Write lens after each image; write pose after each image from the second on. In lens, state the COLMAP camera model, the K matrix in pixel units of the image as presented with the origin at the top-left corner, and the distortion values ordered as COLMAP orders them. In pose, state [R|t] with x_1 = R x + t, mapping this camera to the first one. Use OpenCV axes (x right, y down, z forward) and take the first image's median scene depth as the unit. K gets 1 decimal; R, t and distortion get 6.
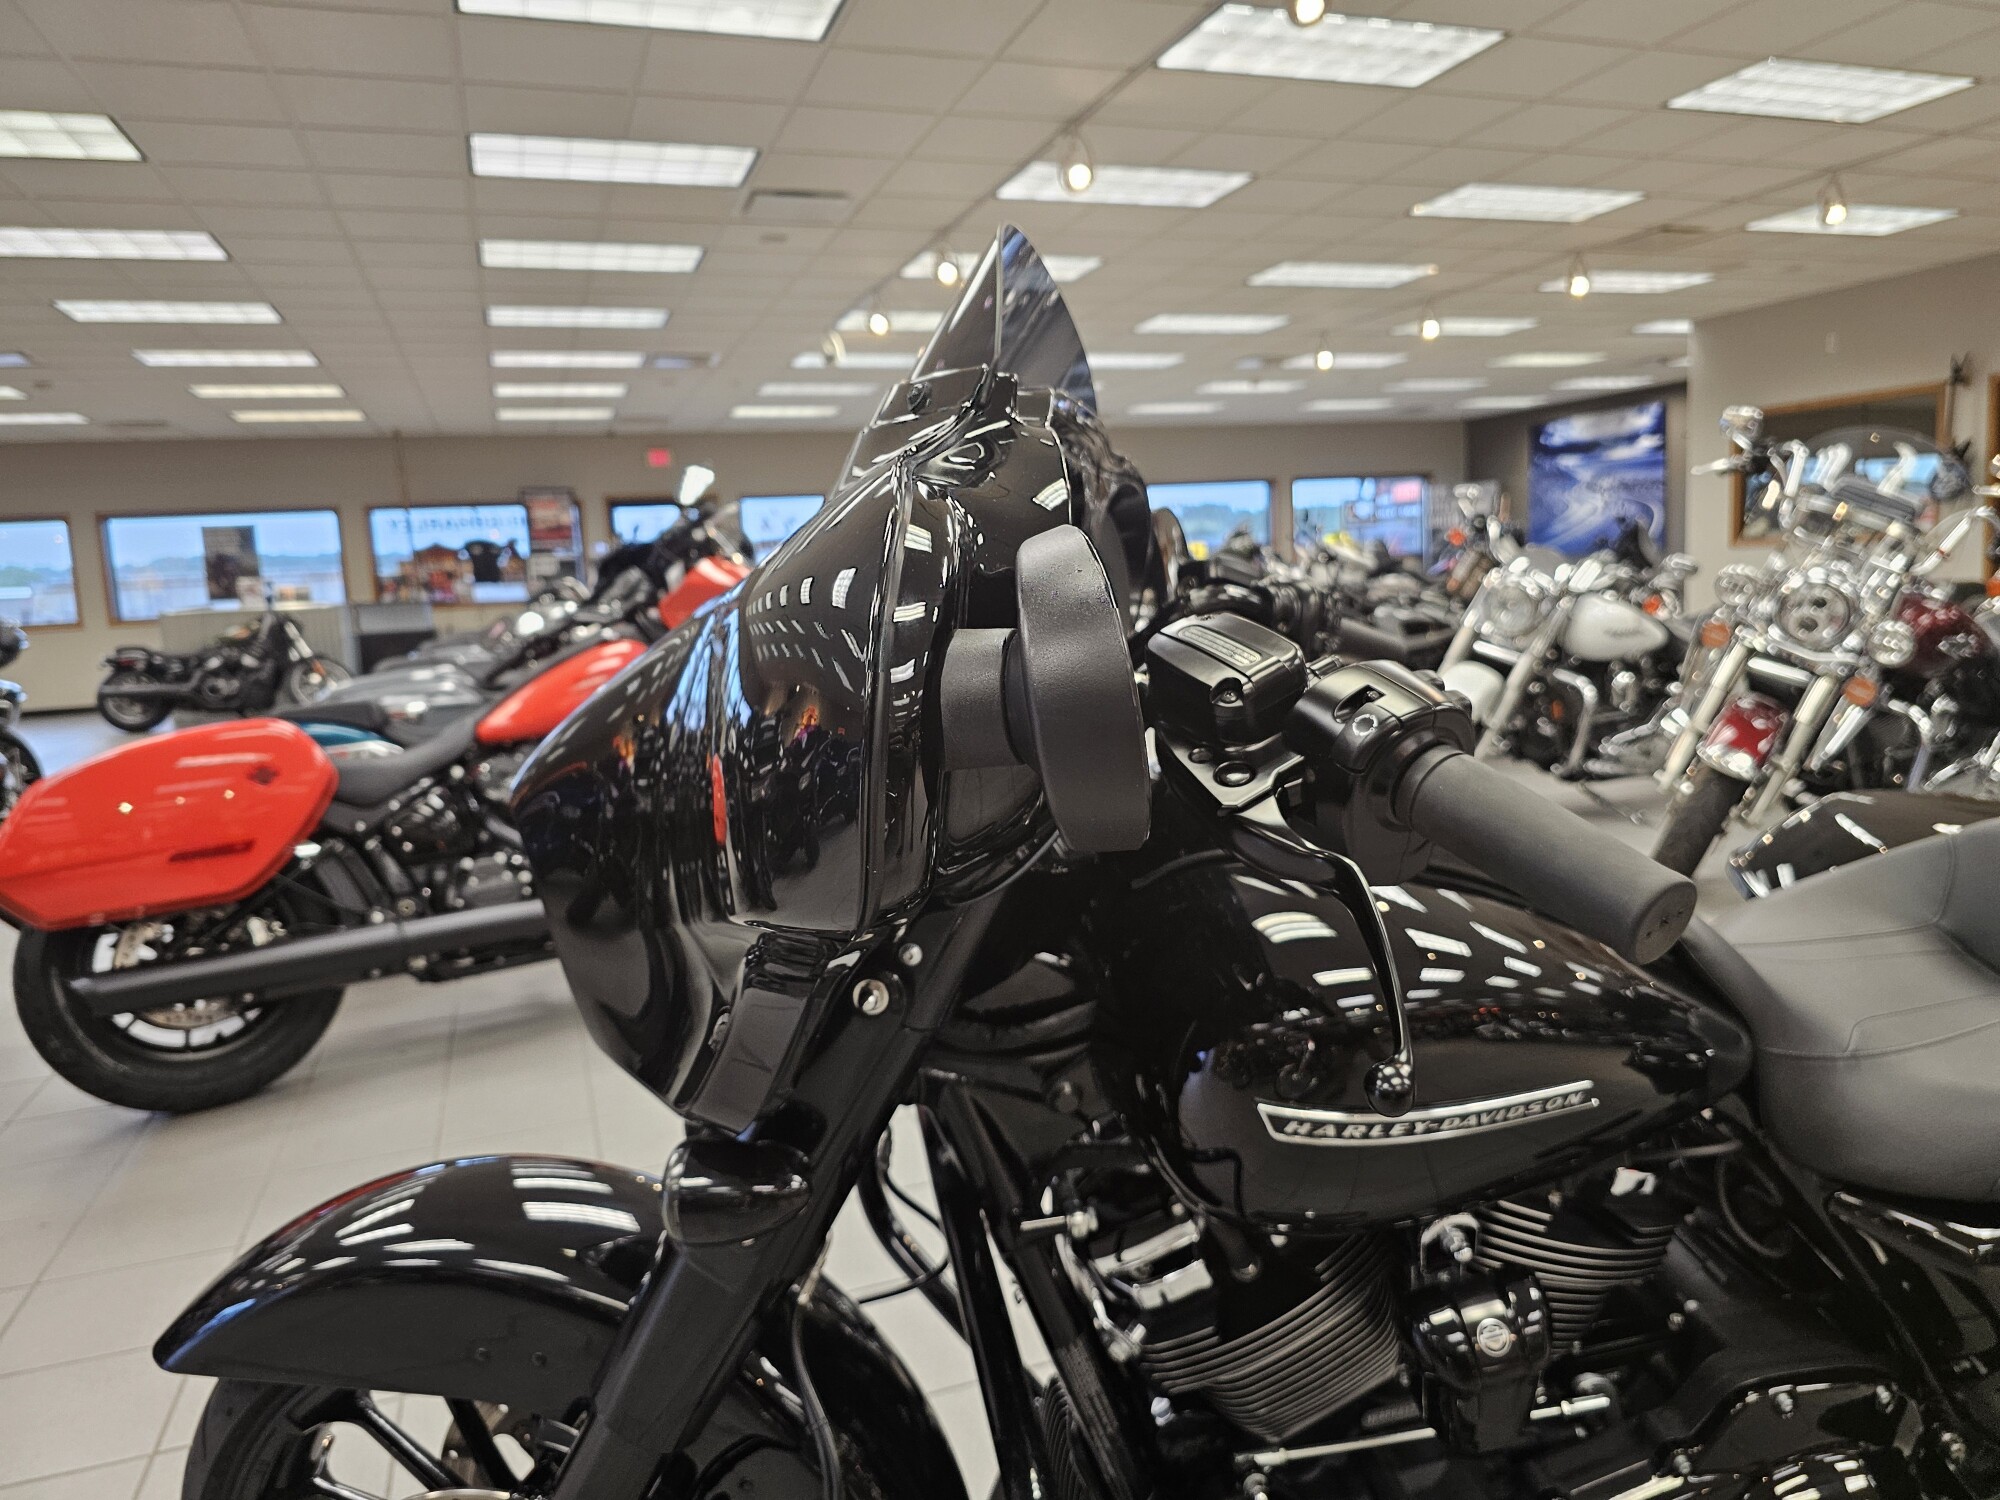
lens RADIAL K [[1381.0, 0, 1008.1], [0, 1381.0, 750.0], [0, 0, 1]] dist [0.003544, -0.006671]
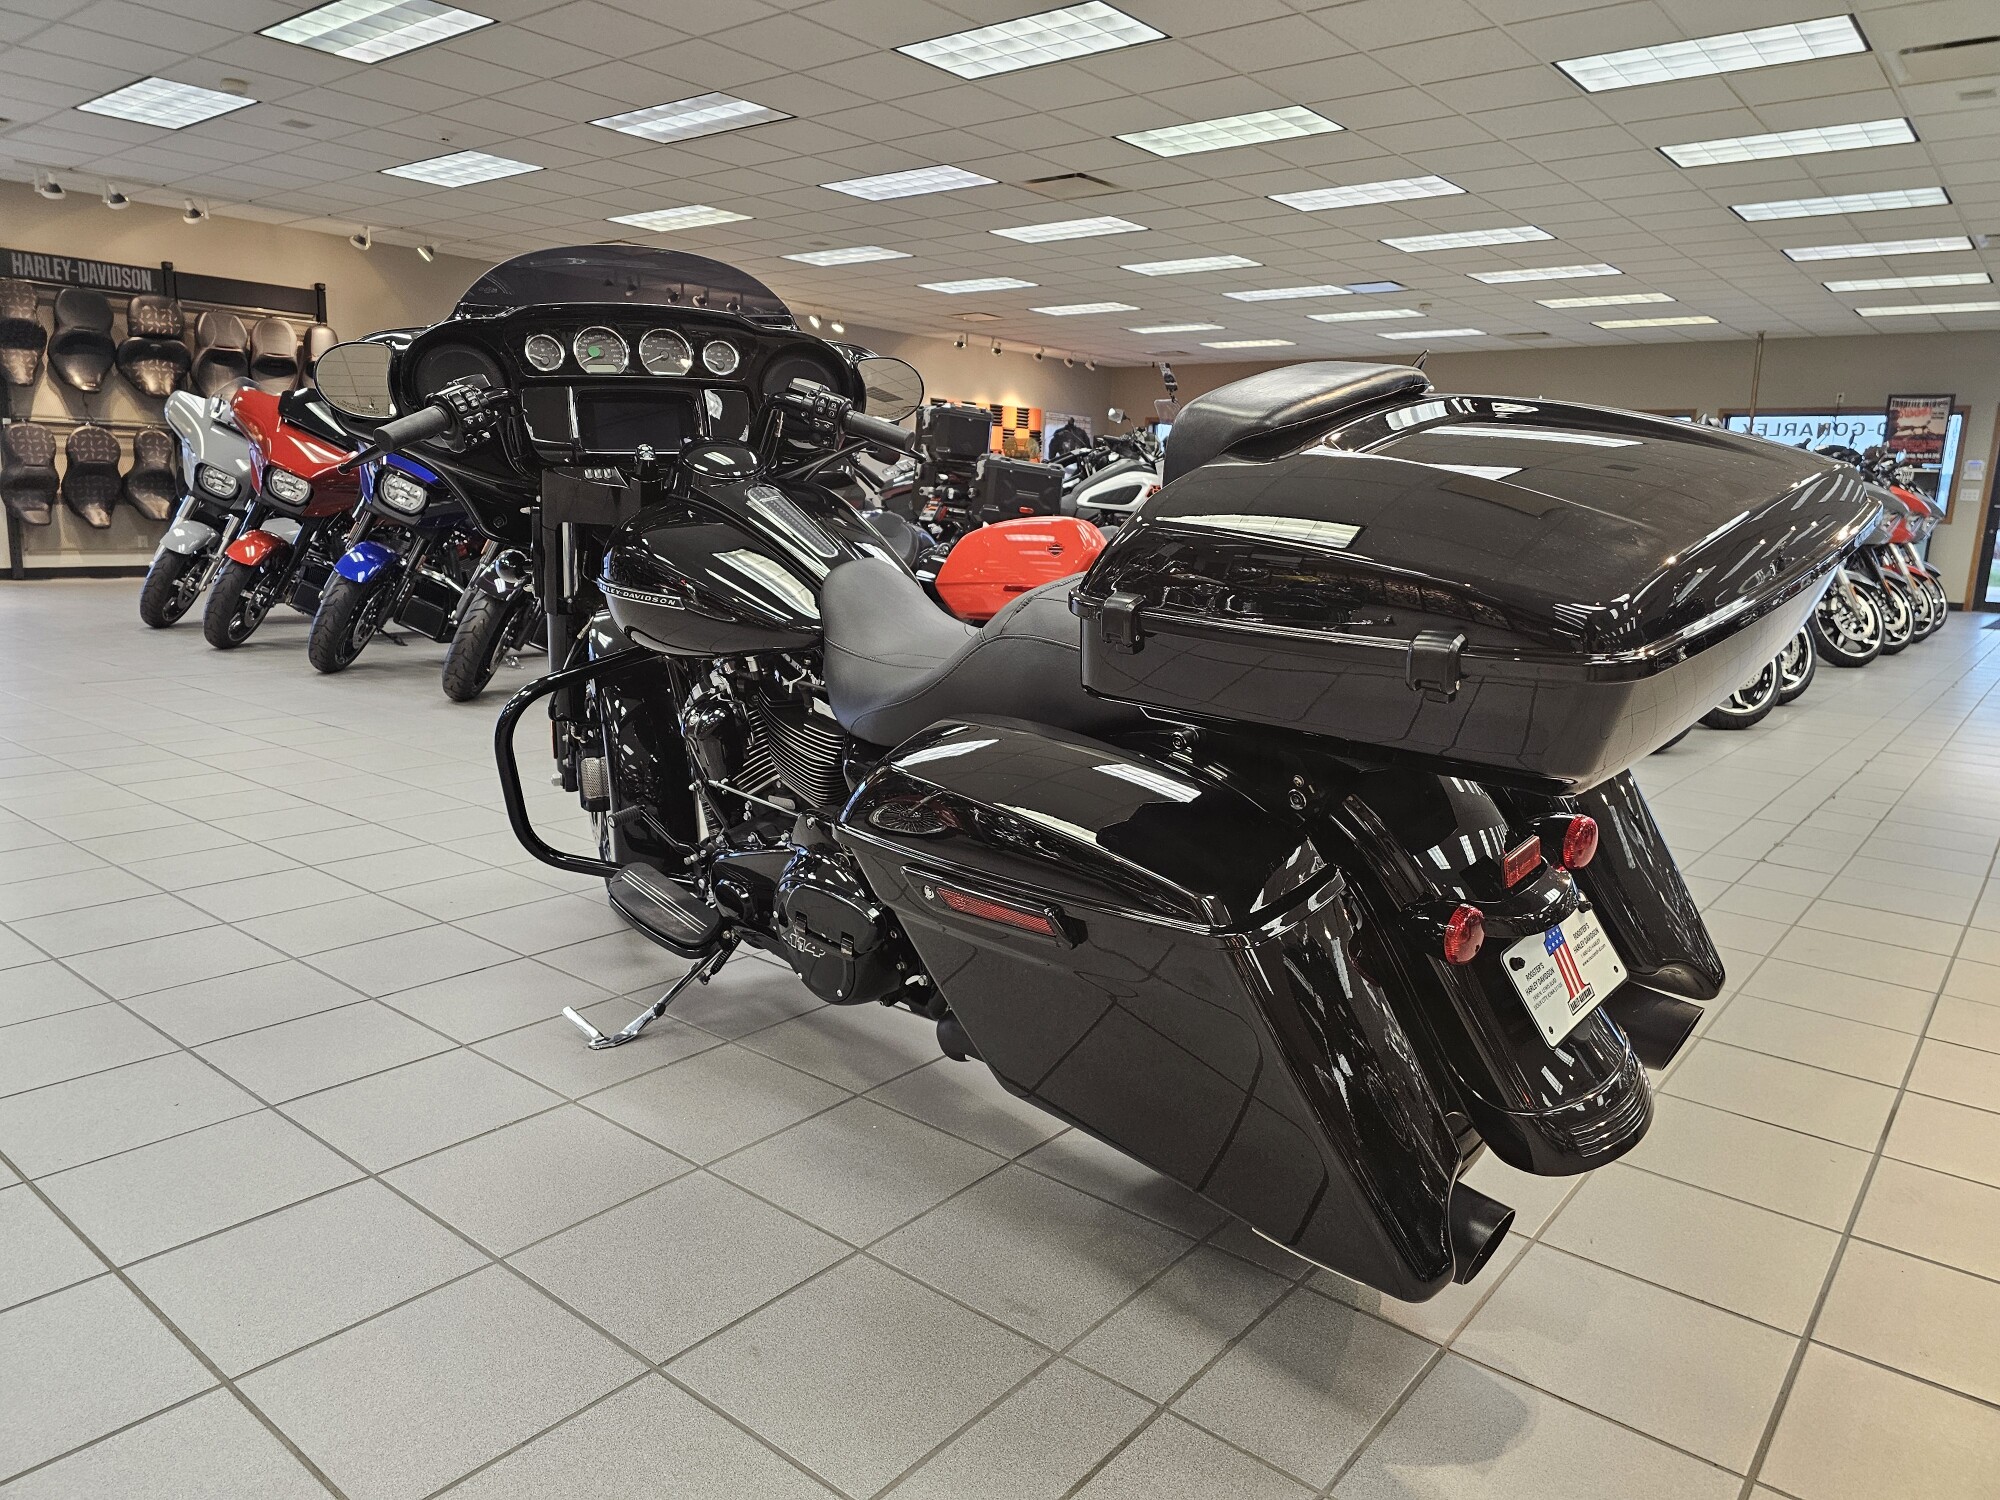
lens RADIAL K [[1343.8, 0, 971.7], [0, 1343.8, 756.5], [0, 0, 1]] dist [0.055881, -0.050102]
pose [[0.500736, 0.229403, -0.834648, 0.474709], [-0.171977, 0.971386, 0.163810, 0.008639], [0.848344, 0.061515, 0.525860, 0.042668]]
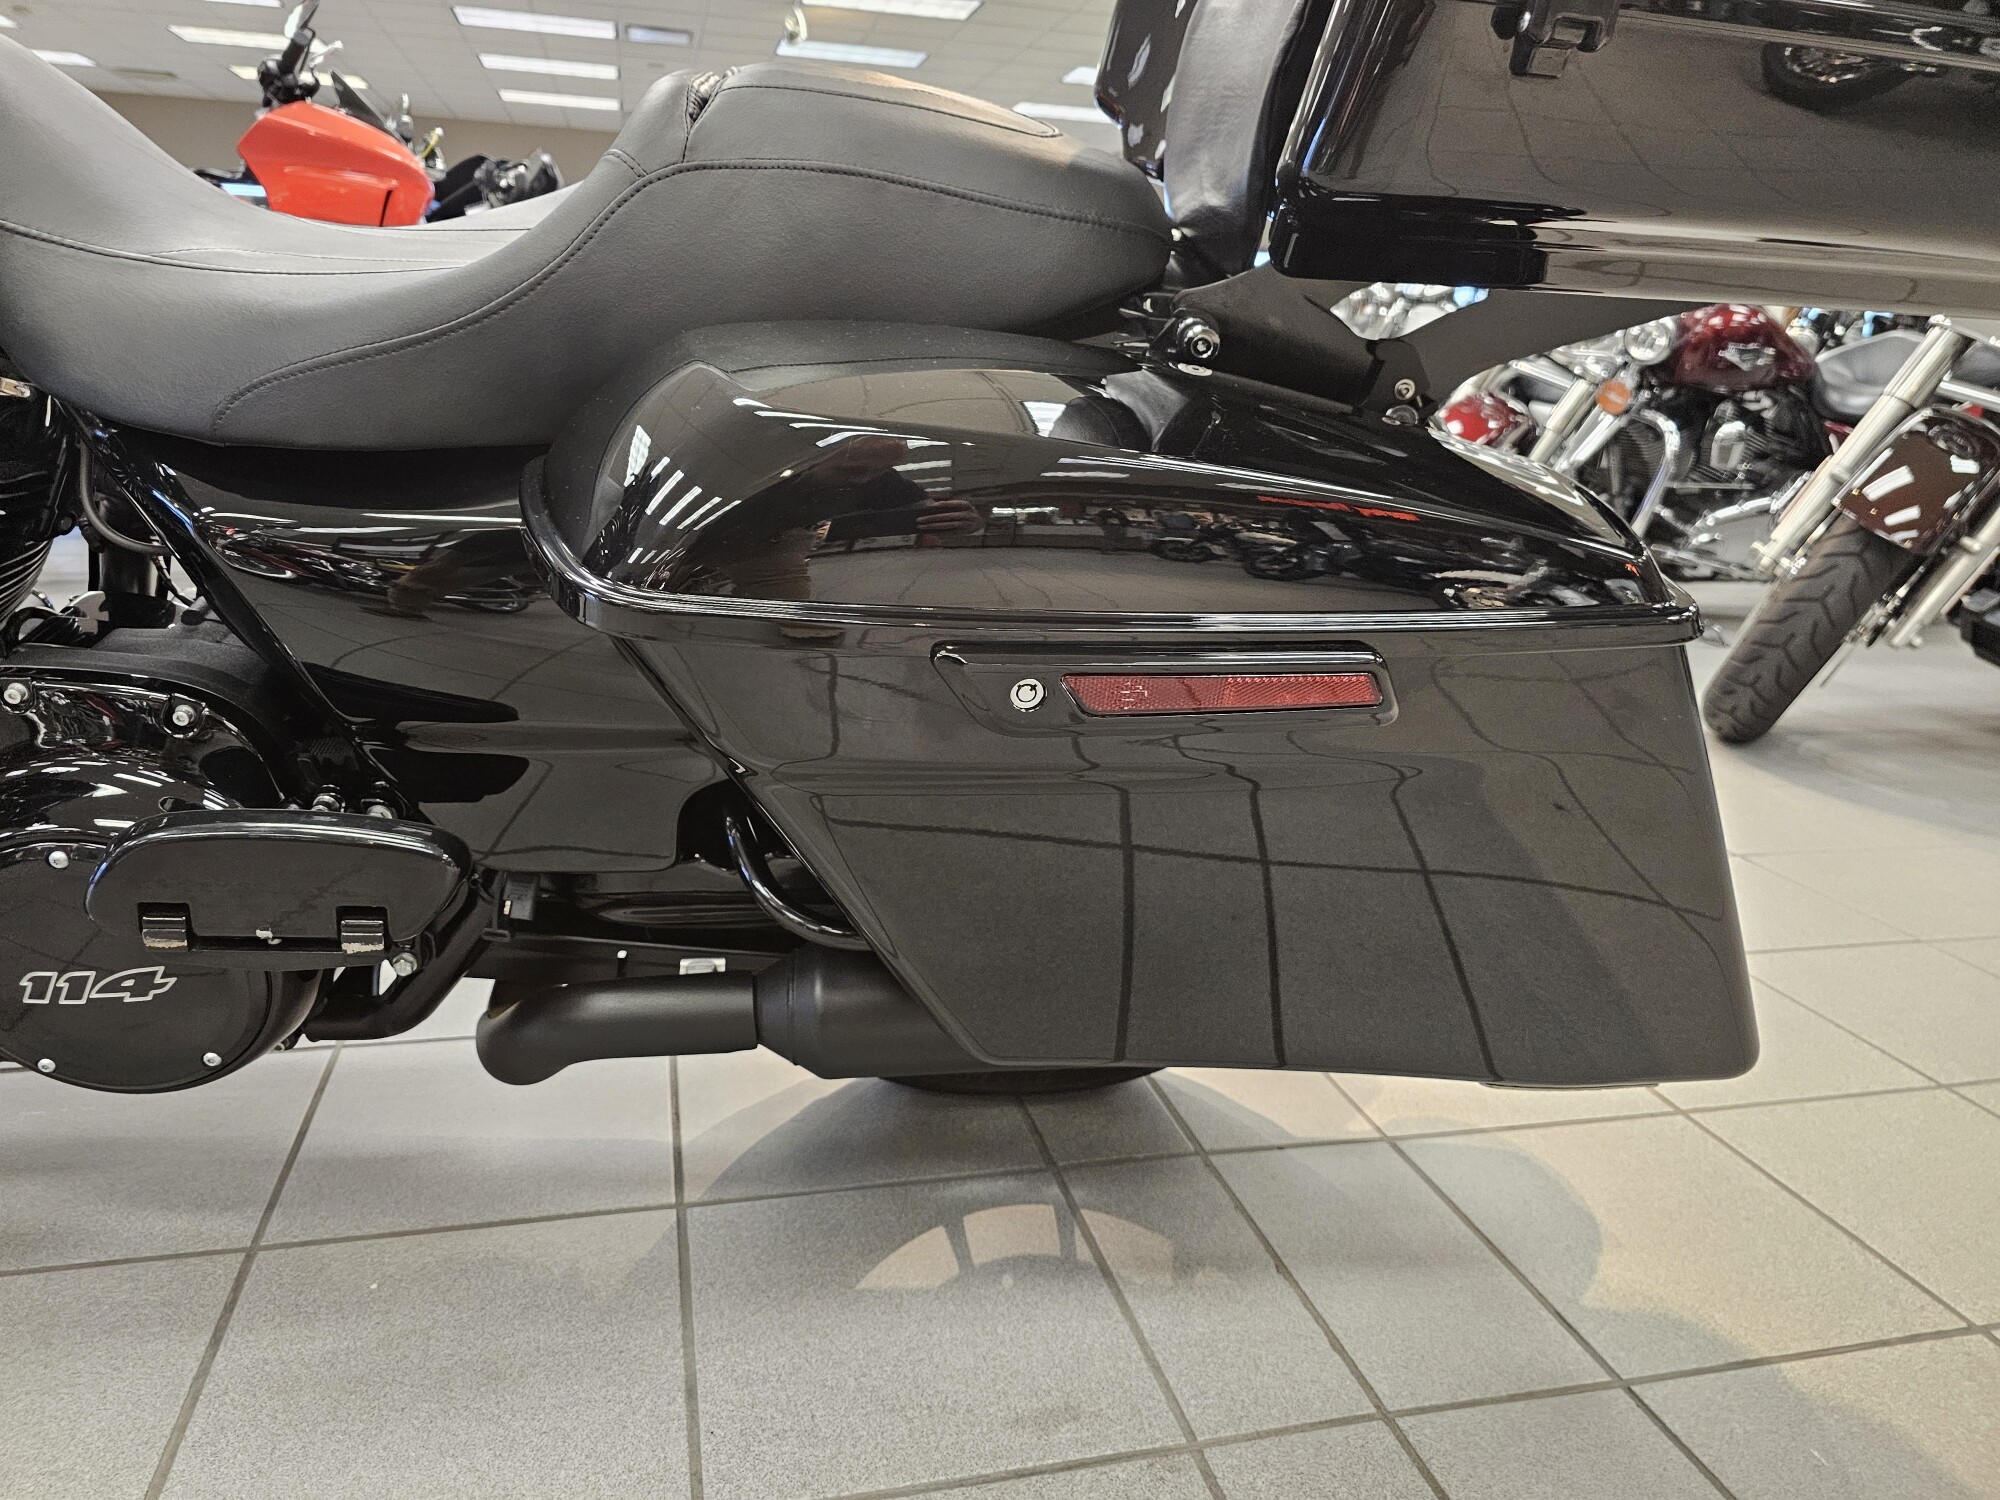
lens RADIAL K [[1365.0, 0, 970.5], [0, 1365.0, 752.2], [0, 0, 1]] dist [0.026847, -0.031047]
pose [[0.989162, 0.122033, -0.081645, 0.243848], [-0.108638, 0.982370, 0.152140, 0.071831], [0.098772, -0.141621, 0.984981, 0.062130]]
